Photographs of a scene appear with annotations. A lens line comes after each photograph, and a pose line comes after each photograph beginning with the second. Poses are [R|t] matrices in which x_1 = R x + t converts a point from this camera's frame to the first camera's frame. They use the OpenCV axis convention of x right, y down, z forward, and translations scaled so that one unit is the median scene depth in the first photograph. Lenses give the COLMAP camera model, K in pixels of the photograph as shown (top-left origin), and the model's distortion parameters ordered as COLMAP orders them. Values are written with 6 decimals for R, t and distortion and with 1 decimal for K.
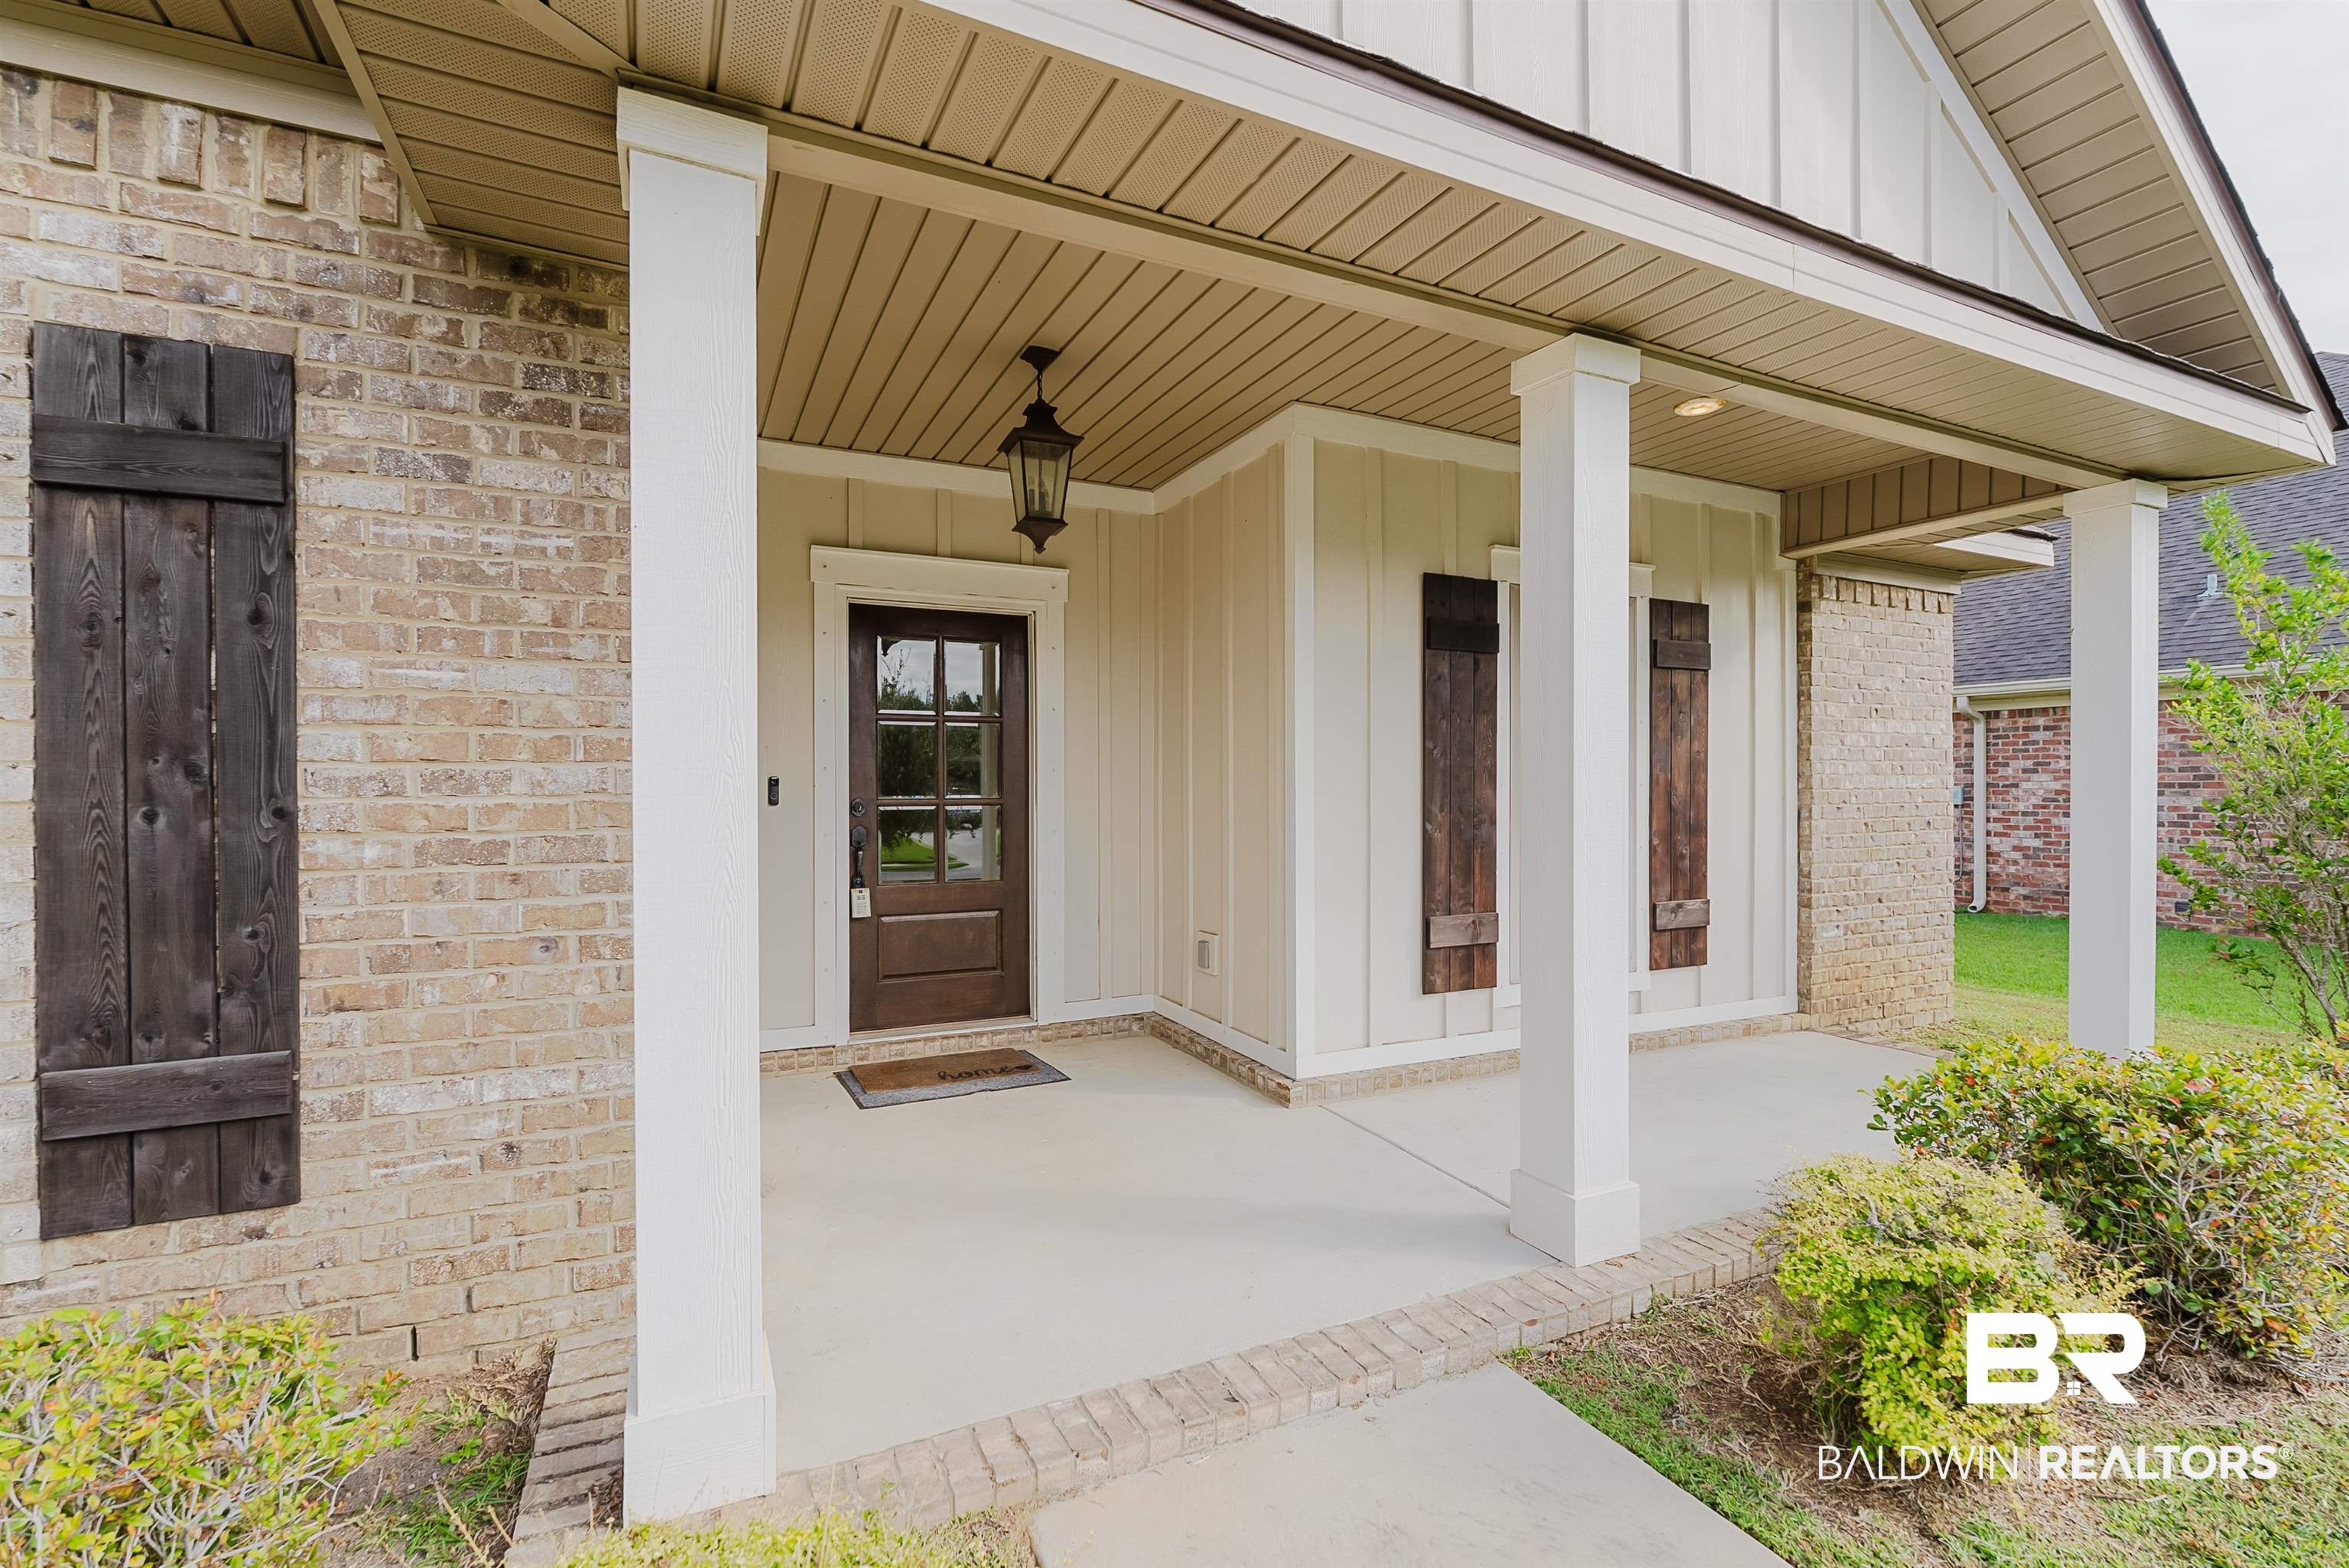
lens RADIAL K [[1049.3, 0, 1173.2], [0, 1049.3, 786.4], [0, 0, 1]] dist [-0.001426, -0.000089]
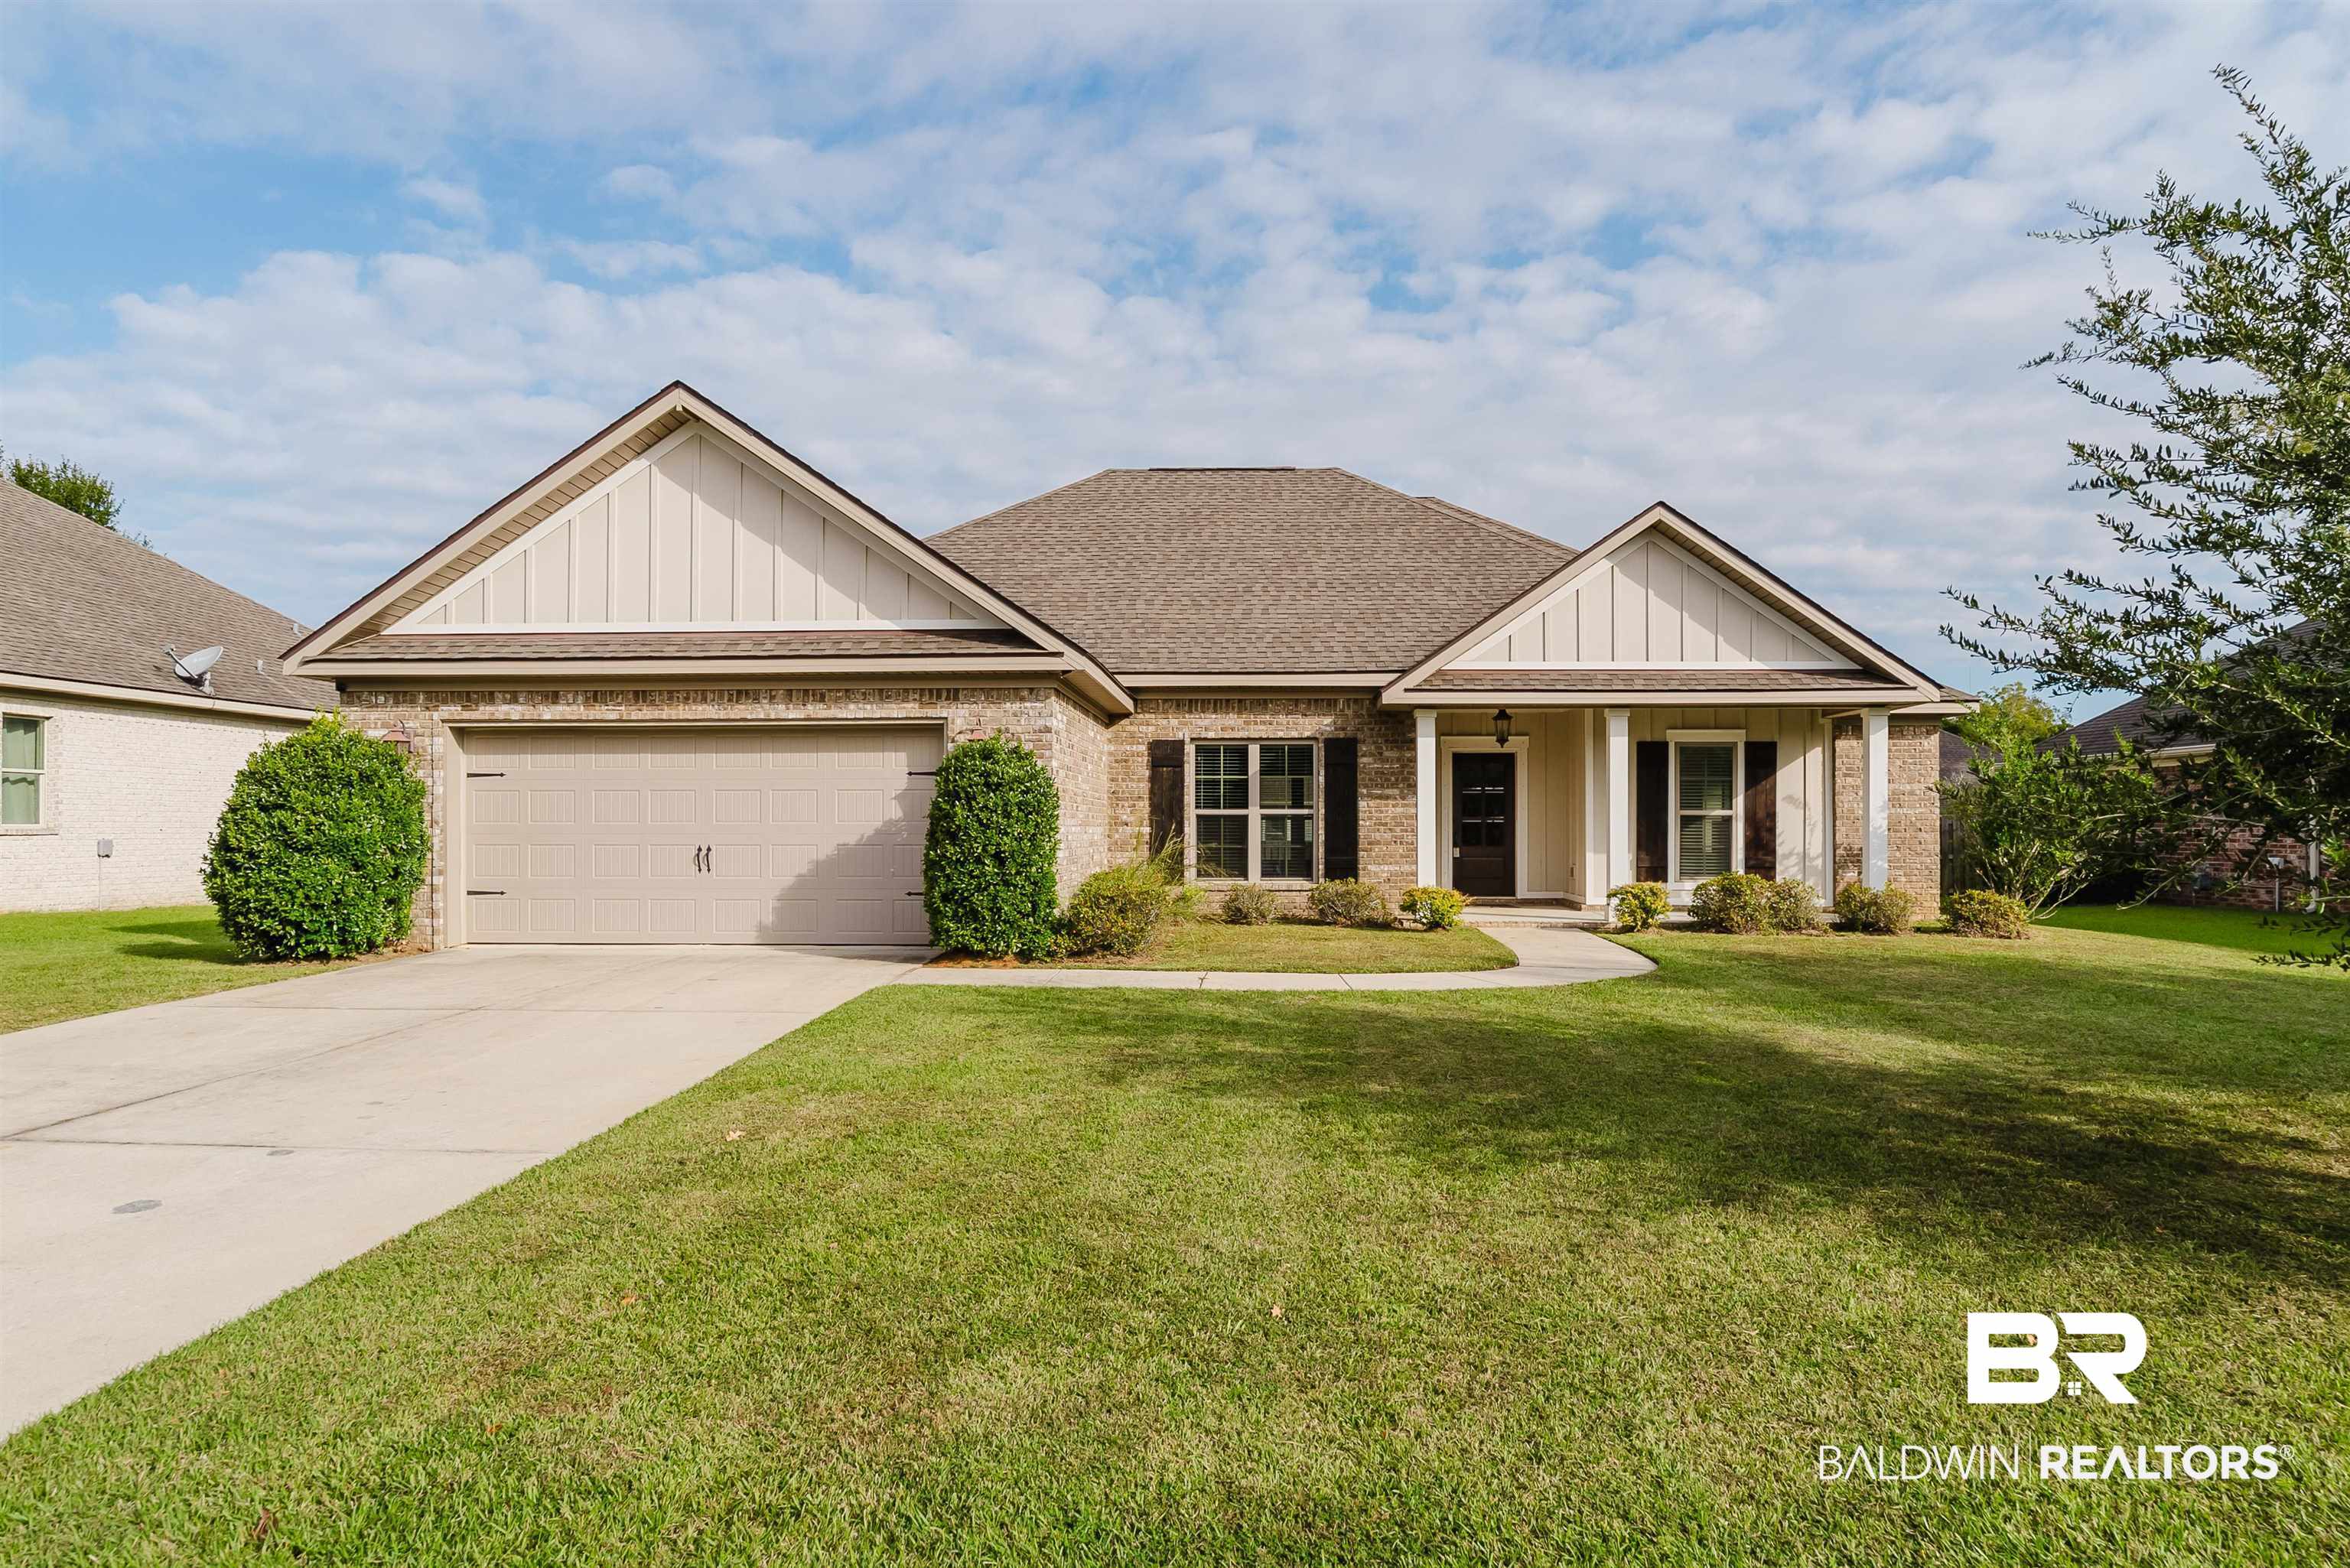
lens RADIAL K [[1421.0, 0, 1172.8], [0, 1421.0, 788.5], [0, 0, 1]] dist [0.000205, -0.000003]
pose [[0.874404, -0.000320, -0.485198, 2.028655], [-0.004915, 0.999943, -0.009516, -0.045804], [0.485173, 0.010706, 0.874353, -6.192154]]
